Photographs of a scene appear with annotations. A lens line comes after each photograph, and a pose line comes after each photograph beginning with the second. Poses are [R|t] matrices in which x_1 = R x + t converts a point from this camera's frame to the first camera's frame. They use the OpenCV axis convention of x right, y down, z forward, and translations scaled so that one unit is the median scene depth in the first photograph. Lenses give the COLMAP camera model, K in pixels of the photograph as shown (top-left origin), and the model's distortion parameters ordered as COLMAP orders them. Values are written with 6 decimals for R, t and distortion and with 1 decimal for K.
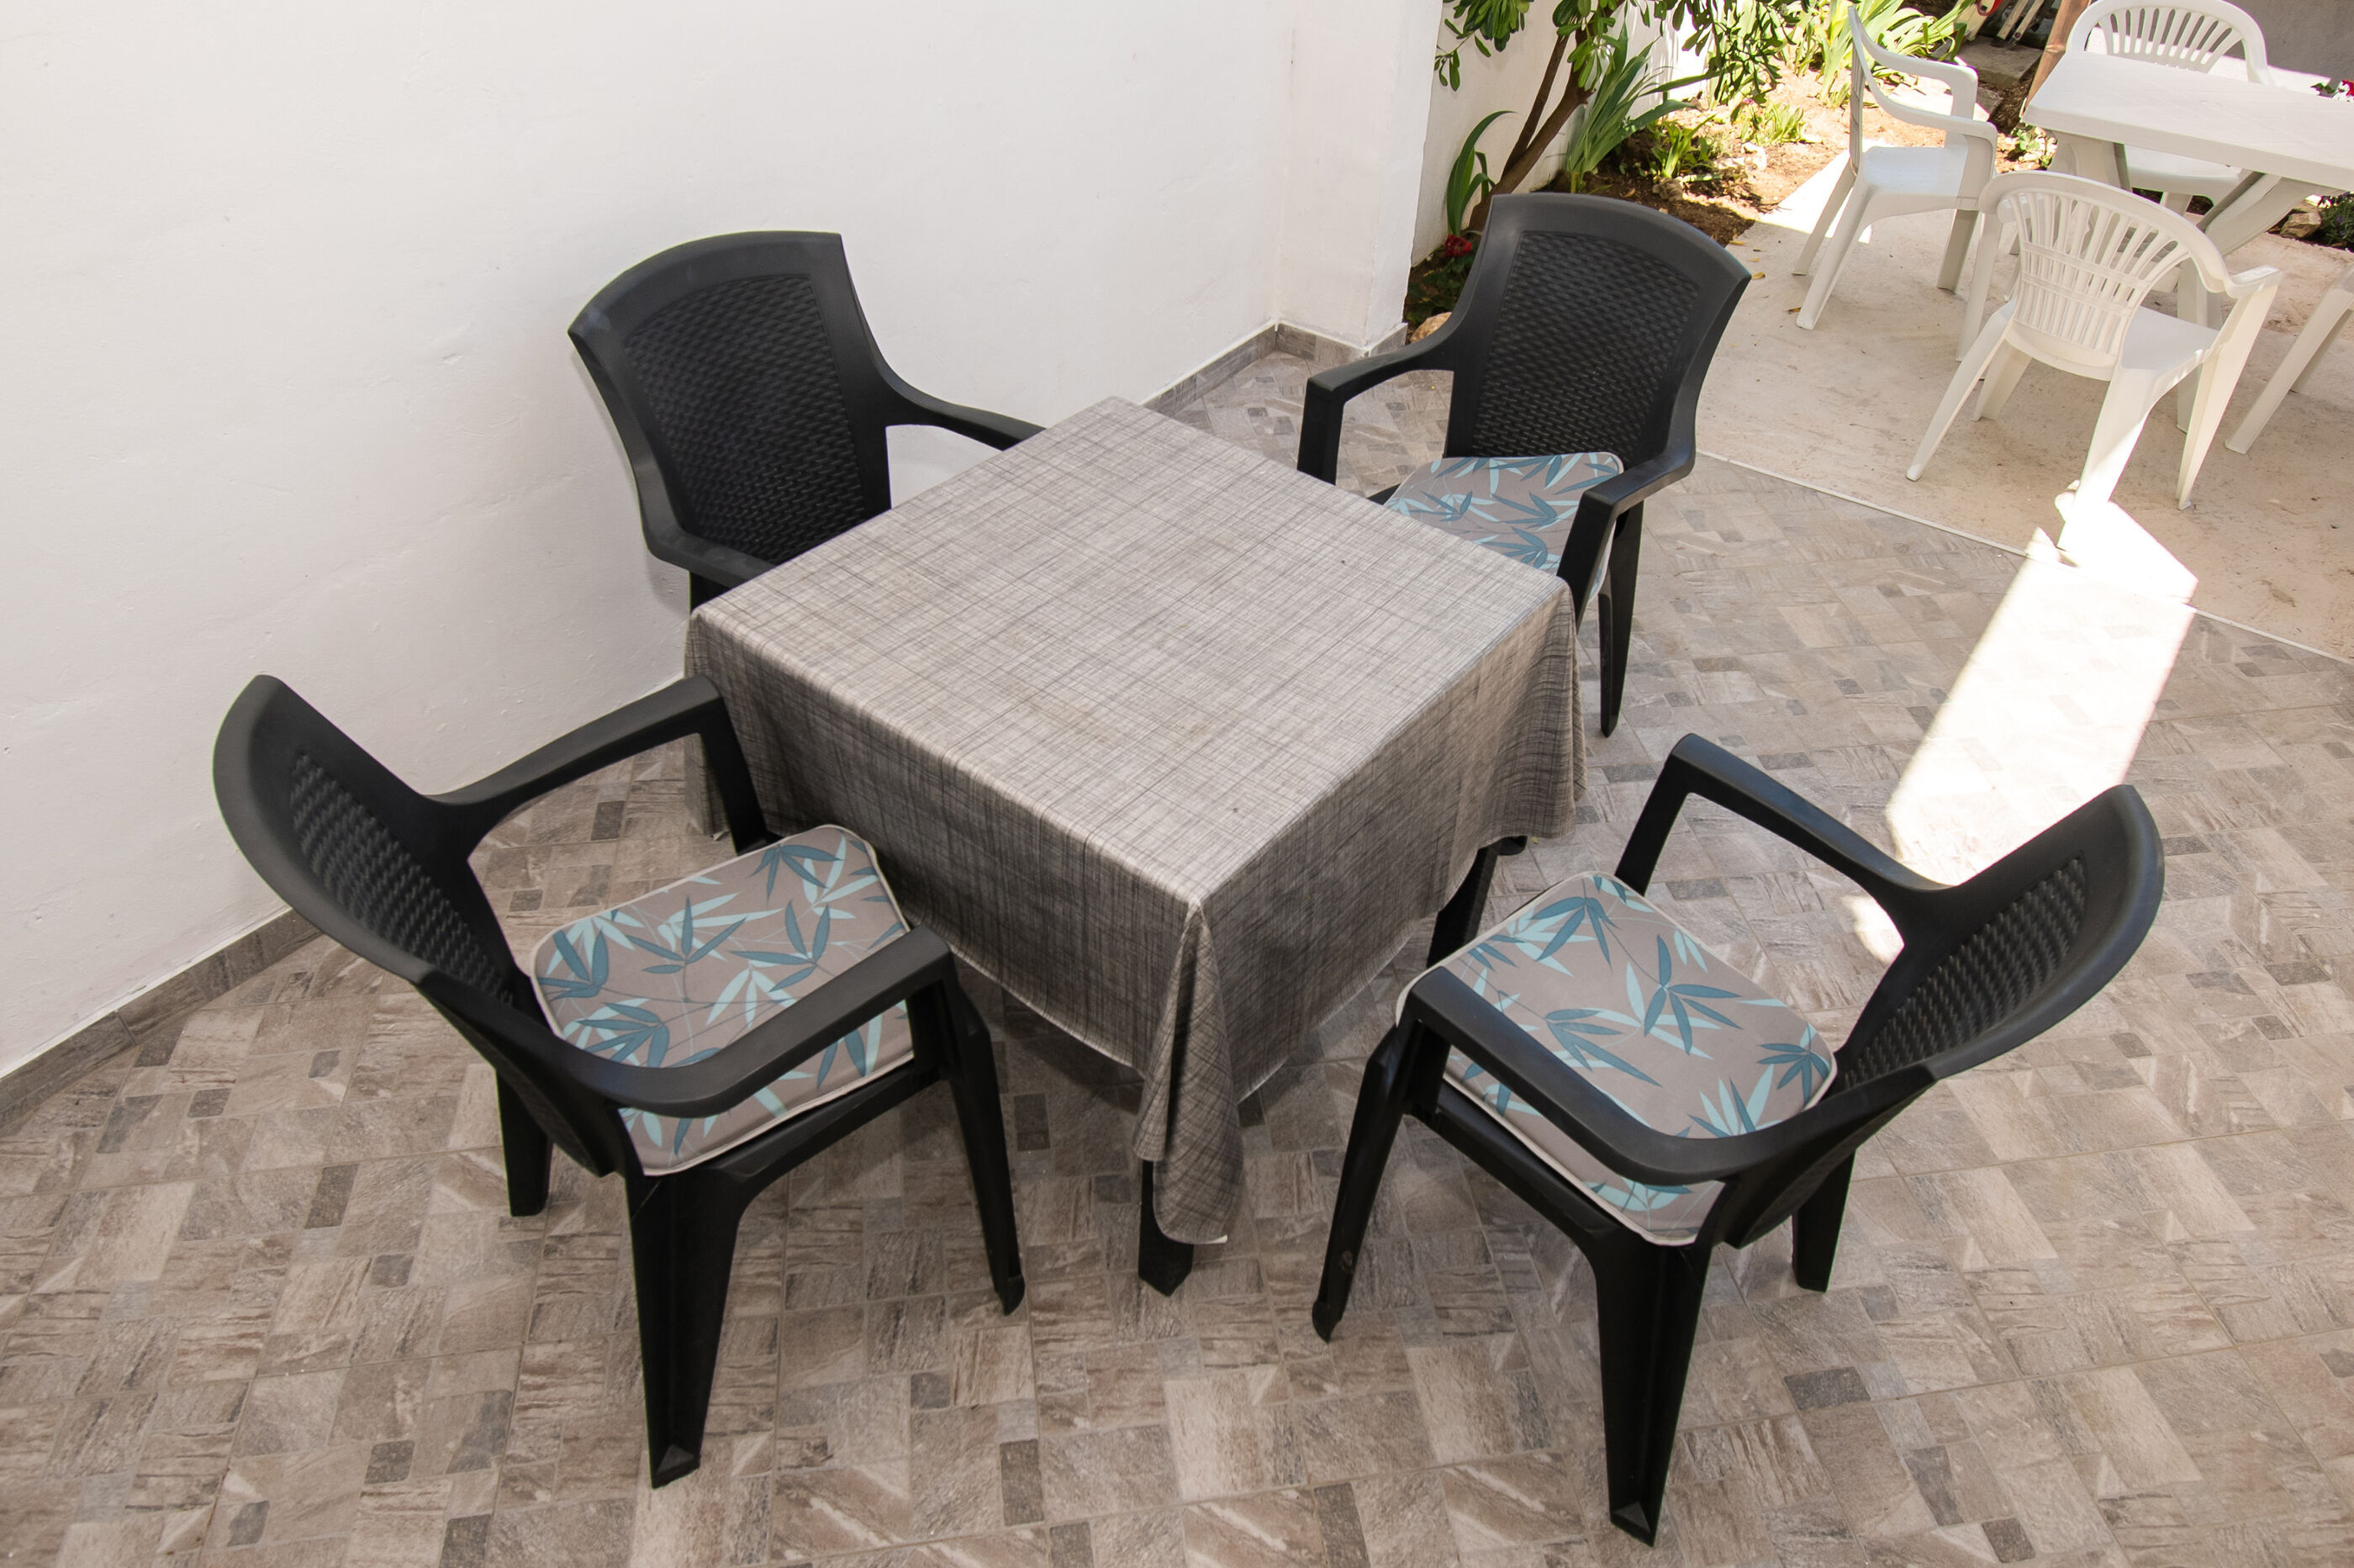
lens RADIAL K [[1477.8, 0, 1214.4], [0, 1477.8, 784.4], [0, 0, 1]] dist [0.002627, -0.012691]
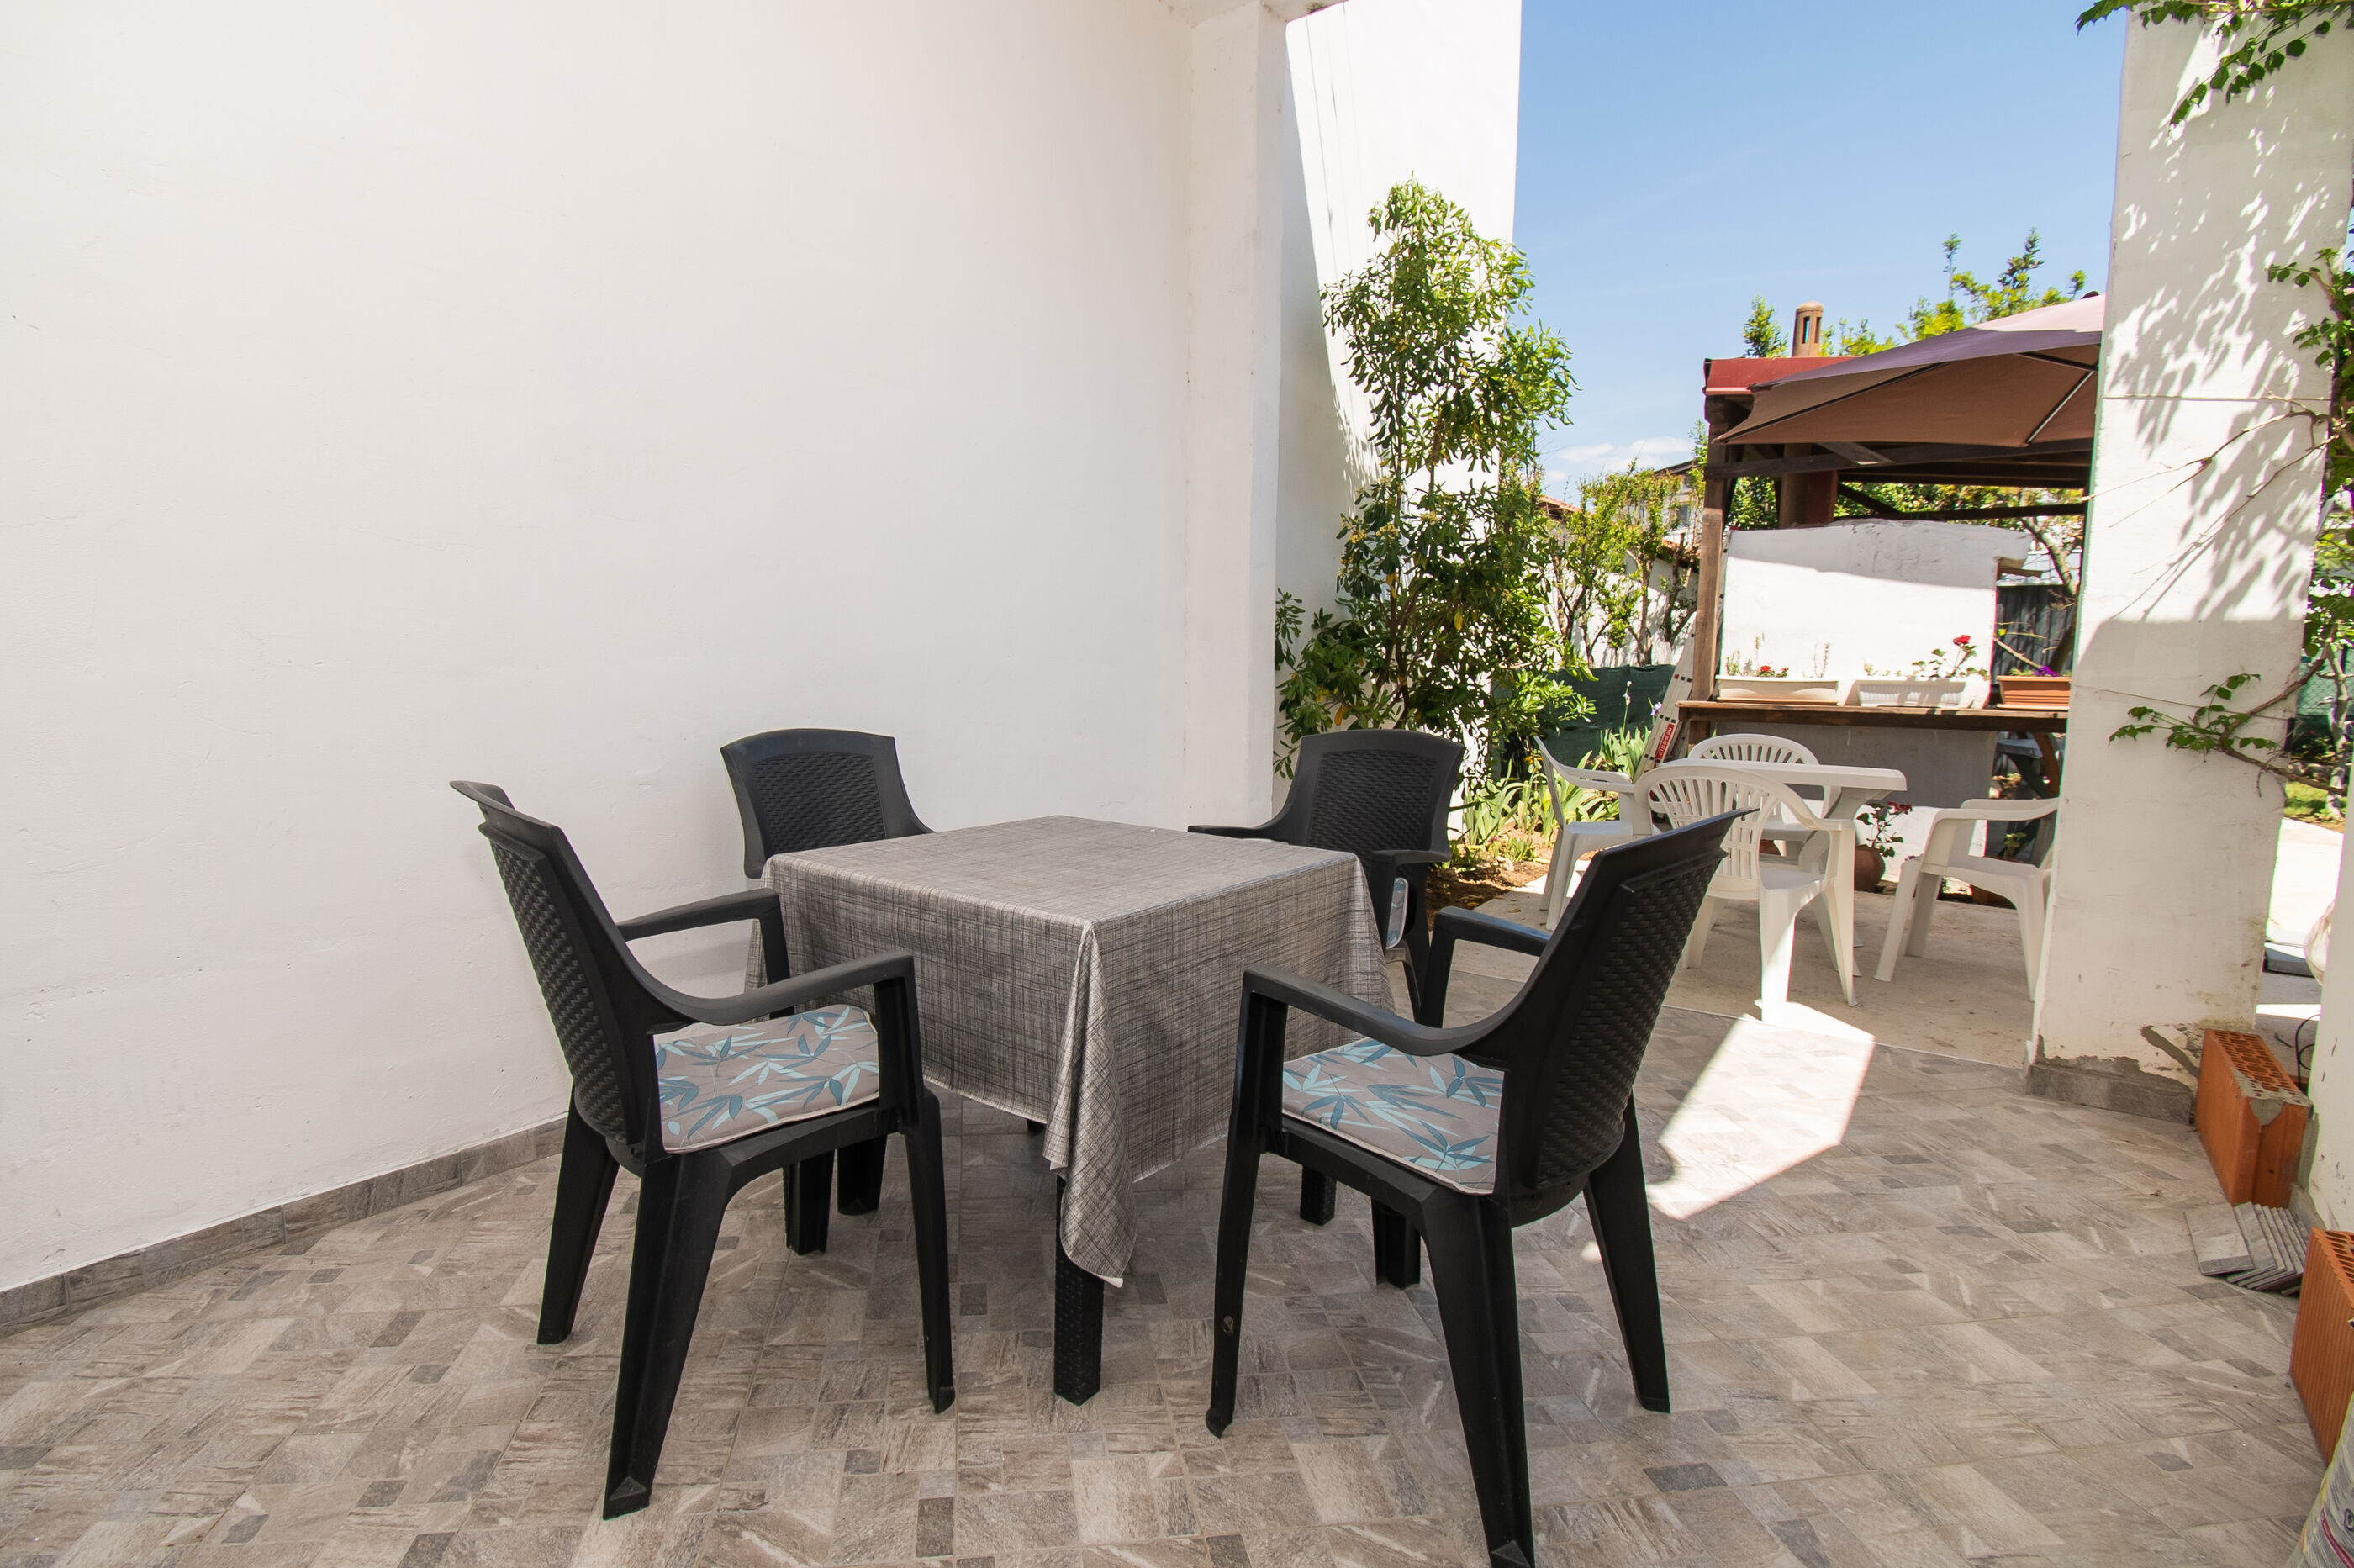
lens RADIAL K [[1043.2, 0, 1097.8], [0, 1043.2, 732.7], [0, 0, 1]] dist [0.001742, -0.009809]
pose [[0.998574, -0.028079, -0.045412, 0.036485], [-0.000041, 0.850146, -0.526547, 0.349337], [0.053392, 0.525798, 0.848932, 0.047484]]
